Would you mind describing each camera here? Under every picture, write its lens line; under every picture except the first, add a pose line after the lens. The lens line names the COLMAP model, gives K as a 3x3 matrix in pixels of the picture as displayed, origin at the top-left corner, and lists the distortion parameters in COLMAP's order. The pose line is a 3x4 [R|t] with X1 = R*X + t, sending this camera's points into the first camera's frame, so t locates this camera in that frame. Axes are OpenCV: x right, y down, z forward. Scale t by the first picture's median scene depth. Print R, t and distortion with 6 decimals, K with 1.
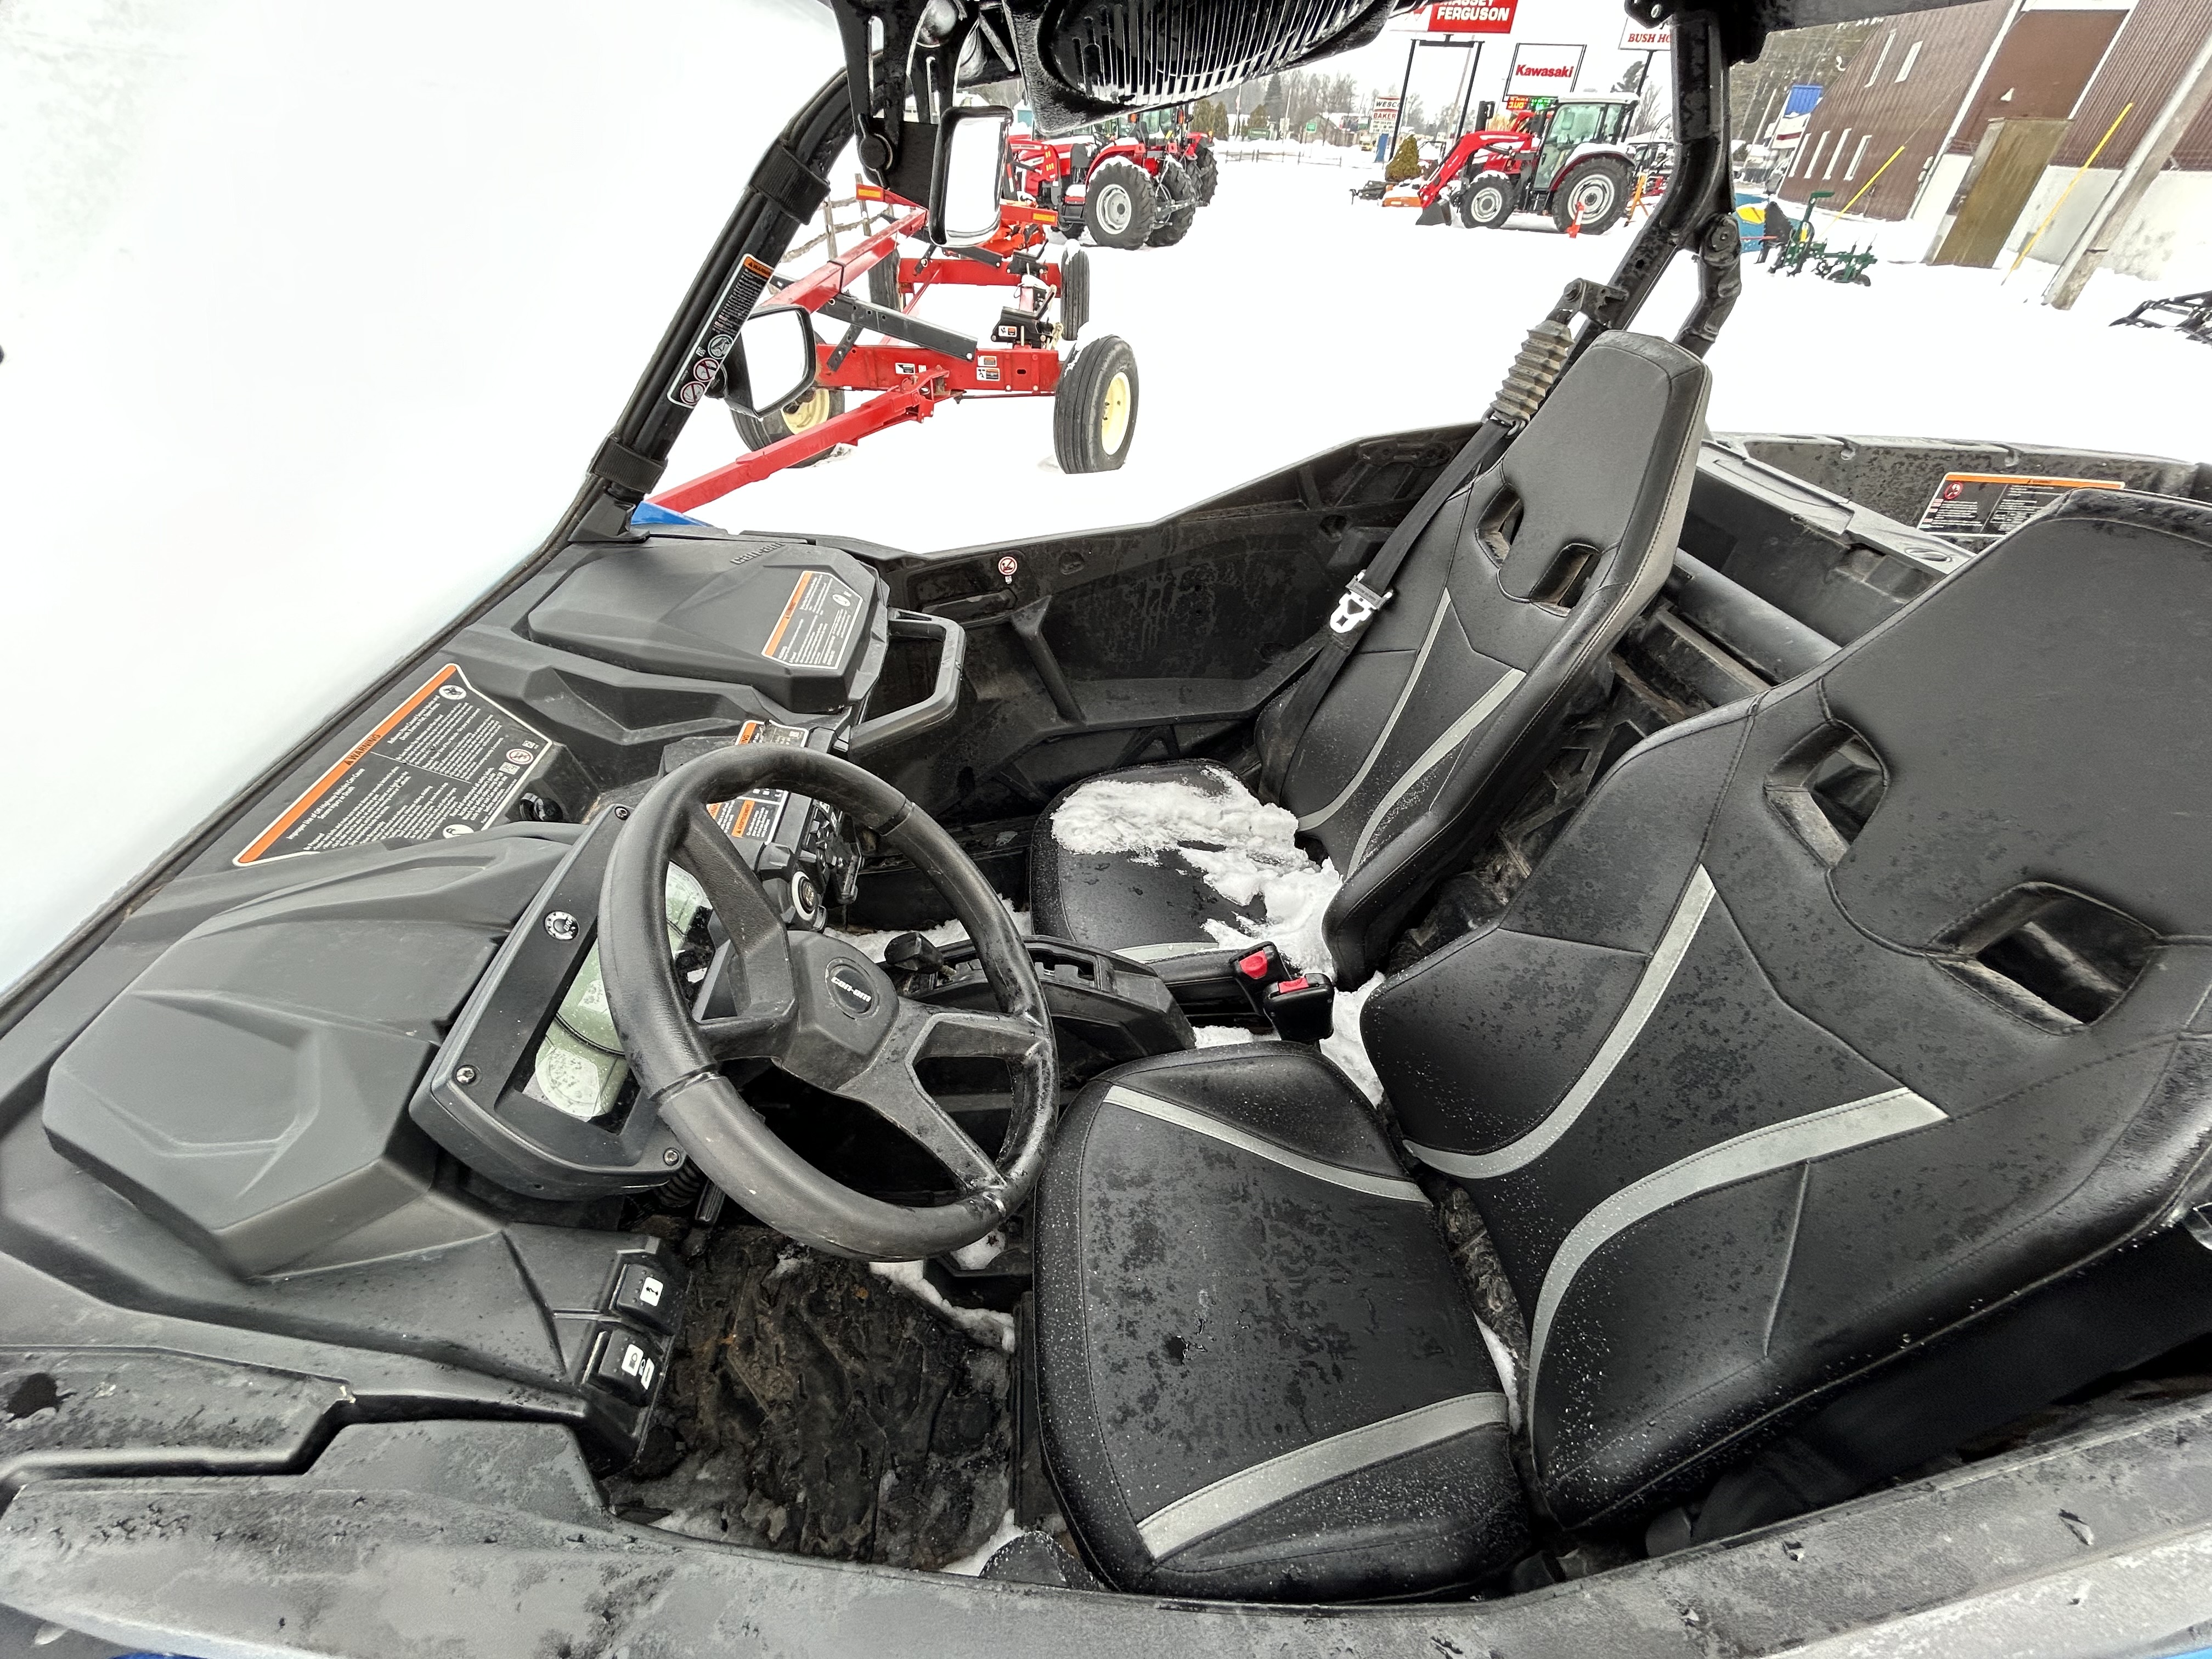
lens RADIAL K [[884.5, 0, 1091.5], [0, 884.5, 826.4], [0, 0, 1]] dist [0.000492, 0.000220]
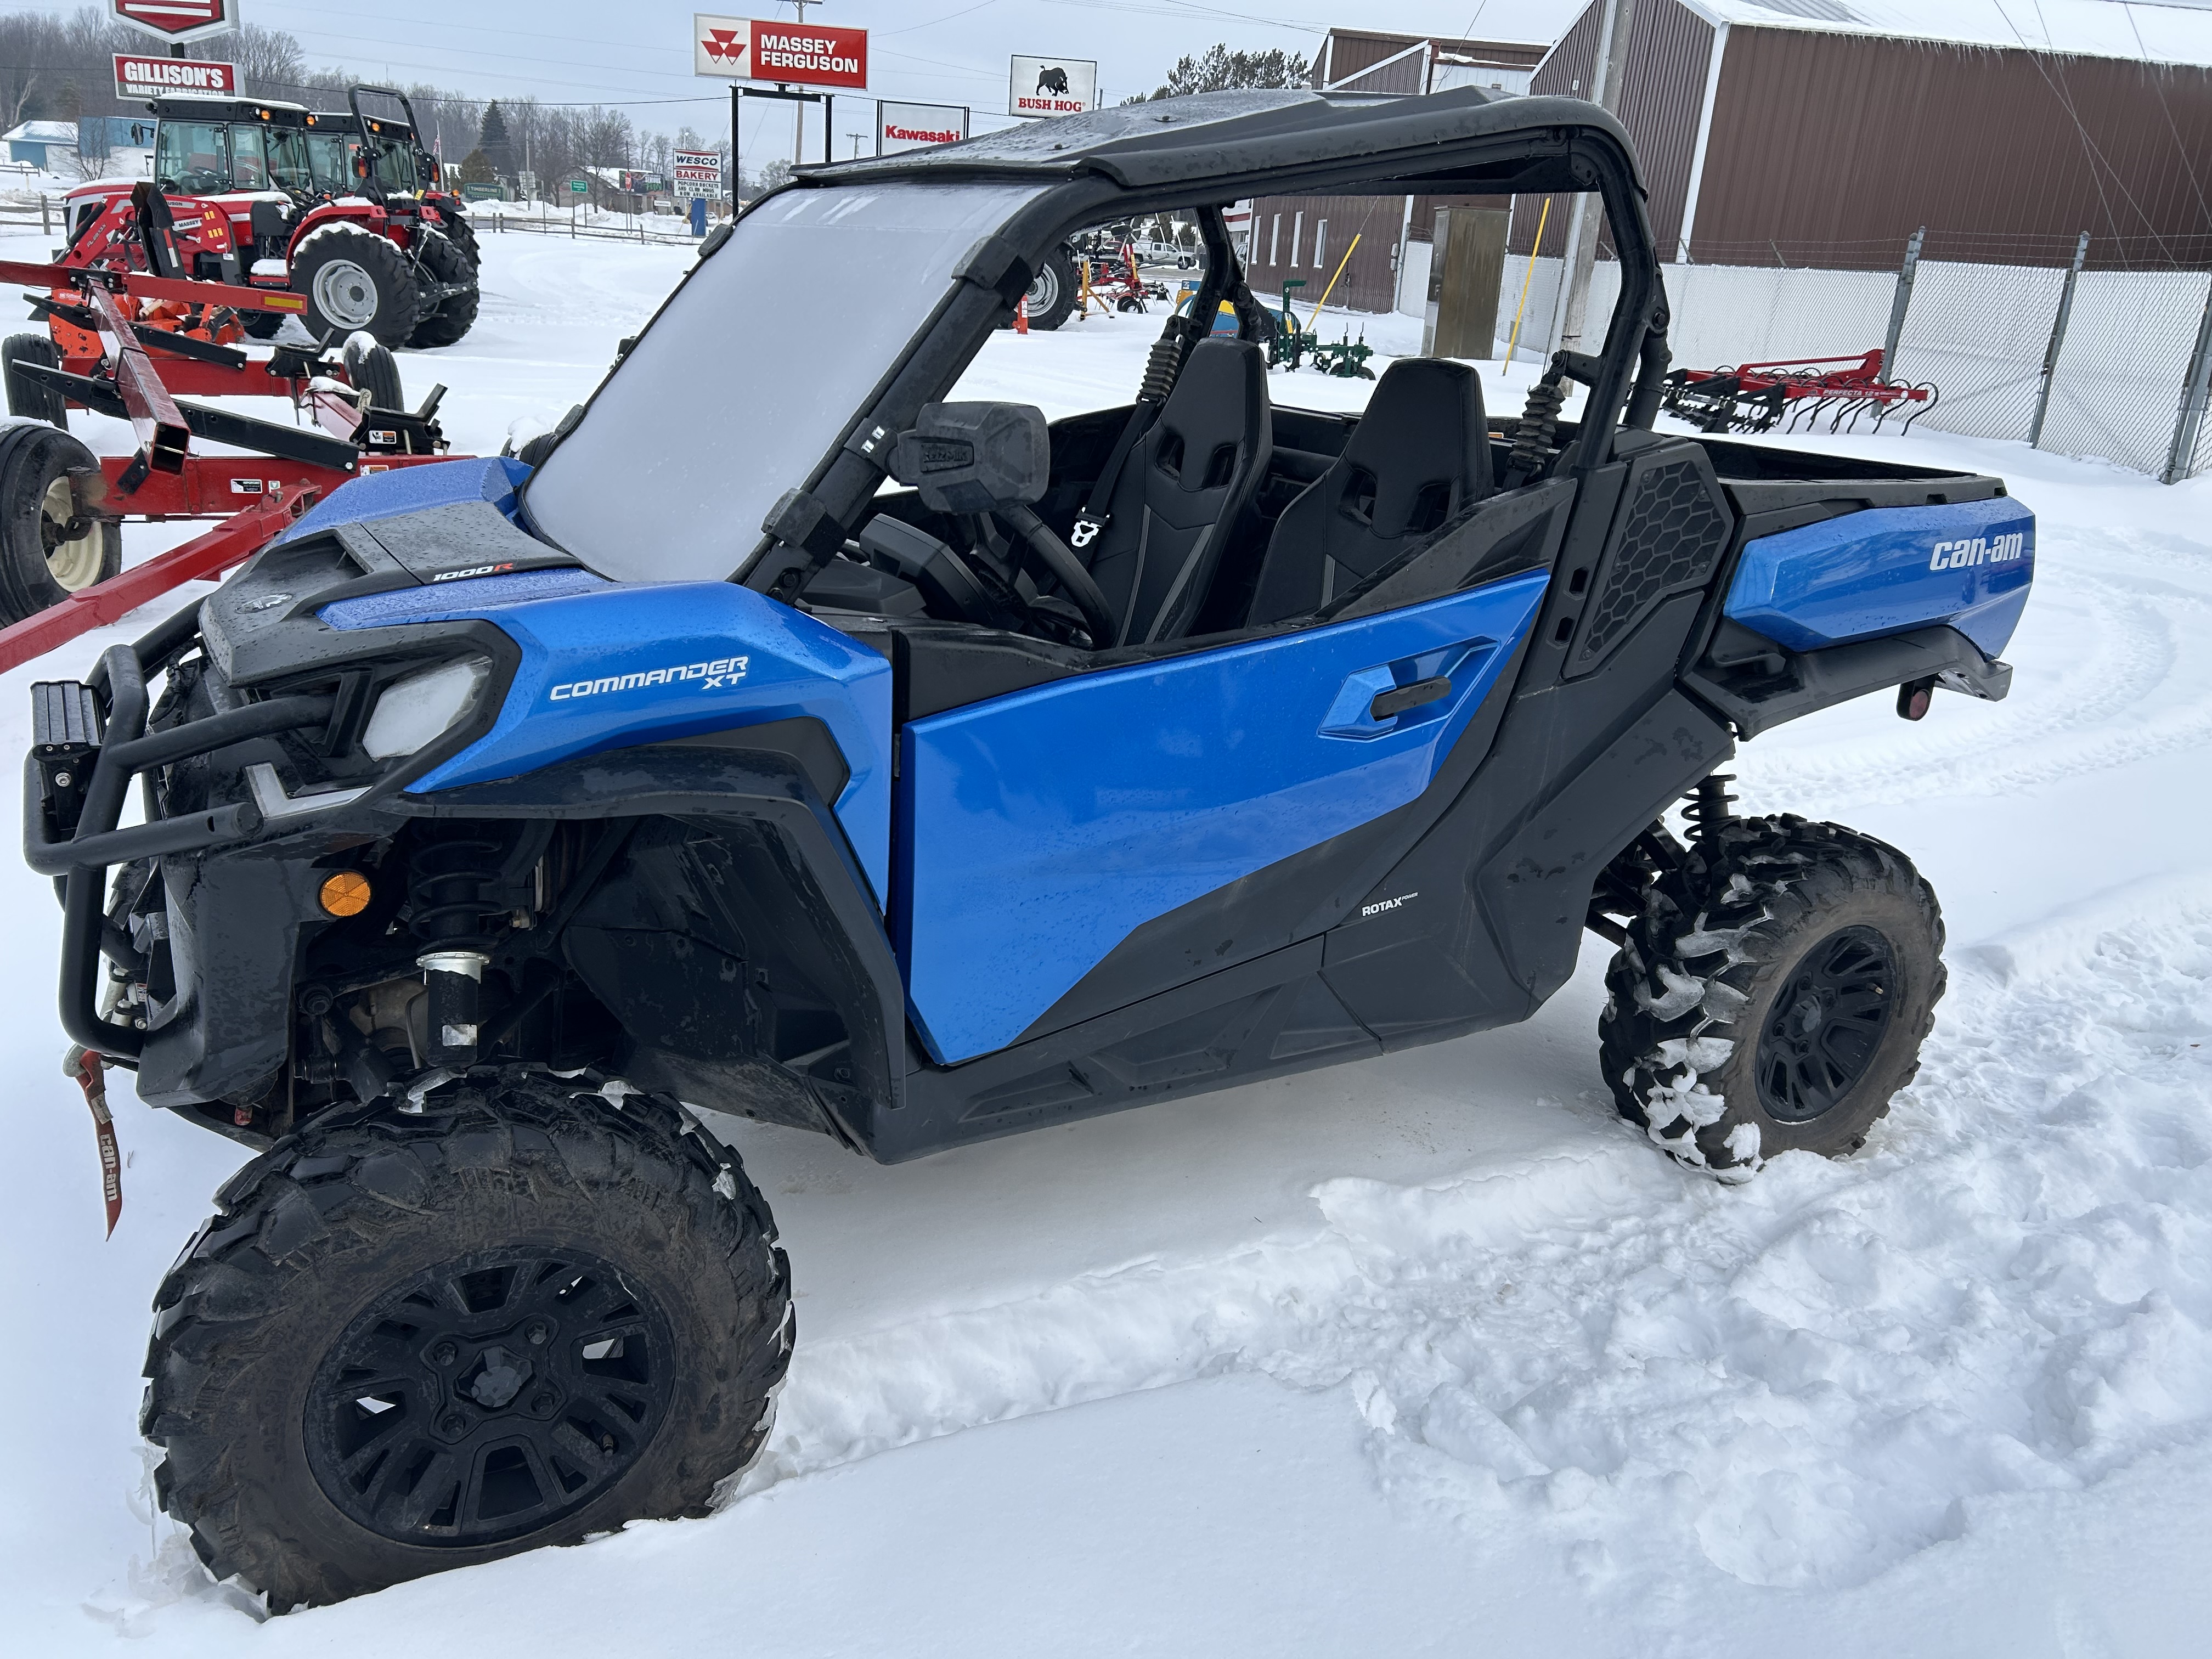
lens RADIAL K [[1675.7, 0, 1099.0], [0, 1675.7, 807.4], [0, 0, 1]] dist [0.049390, -0.003703]
pose [[0.886779, -0.133589, 0.442467, -0.079761], [0.265223, 0.931095, -0.250437, 0.072413], [-0.378523, 0.339435, 0.861106, -0.098590]]
